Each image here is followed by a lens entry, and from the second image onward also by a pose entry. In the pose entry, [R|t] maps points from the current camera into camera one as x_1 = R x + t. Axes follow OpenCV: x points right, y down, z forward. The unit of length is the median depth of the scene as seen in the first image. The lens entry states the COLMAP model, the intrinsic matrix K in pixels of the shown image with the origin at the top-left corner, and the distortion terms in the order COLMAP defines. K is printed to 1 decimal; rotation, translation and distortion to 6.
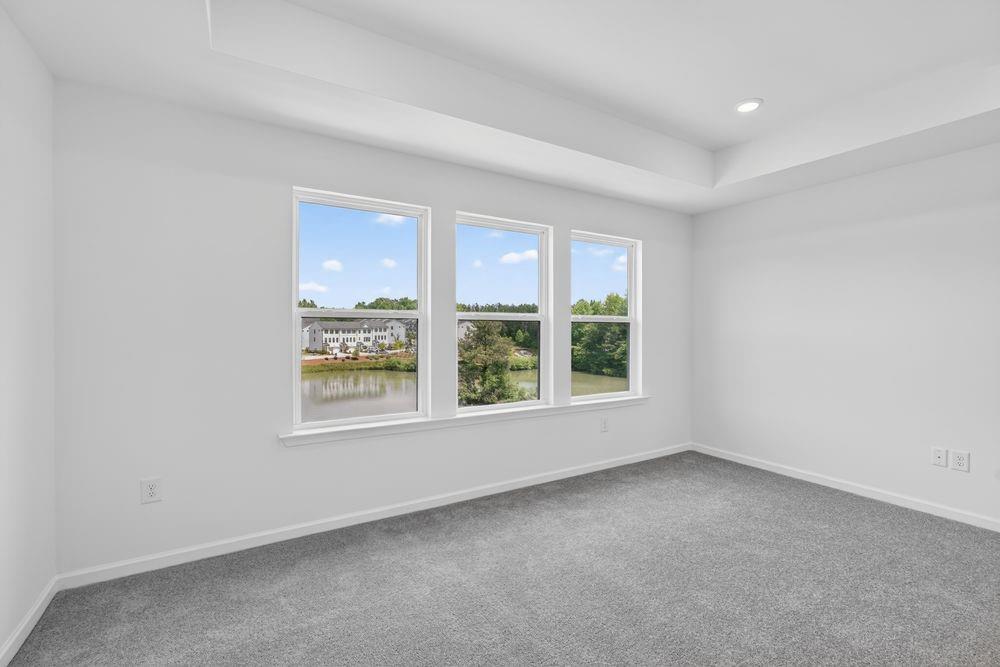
lens RADIAL K [[439.8, 0, 500.4], [0, 439.8, 329.8], [0, 0, 1]] dist [-0.001745, 0.000281]
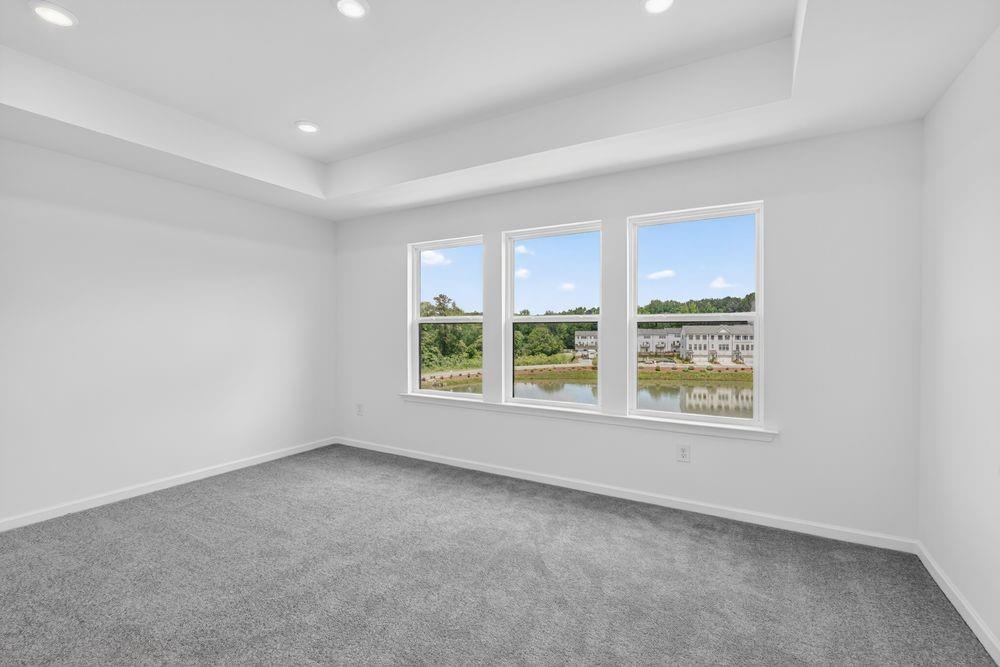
lens RADIAL K [[439.8, 0, 500.4], [0, 439.8, 329.8], [0, 0, 1]] dist [-0.001745, 0.000281]
pose [[0.482073, -0.005762, -0.876112, 0.811620], [-0.010867, 0.999862, -0.012555, 0.010525], [0.876064, 0.015574, 0.481944, 0.355587]]
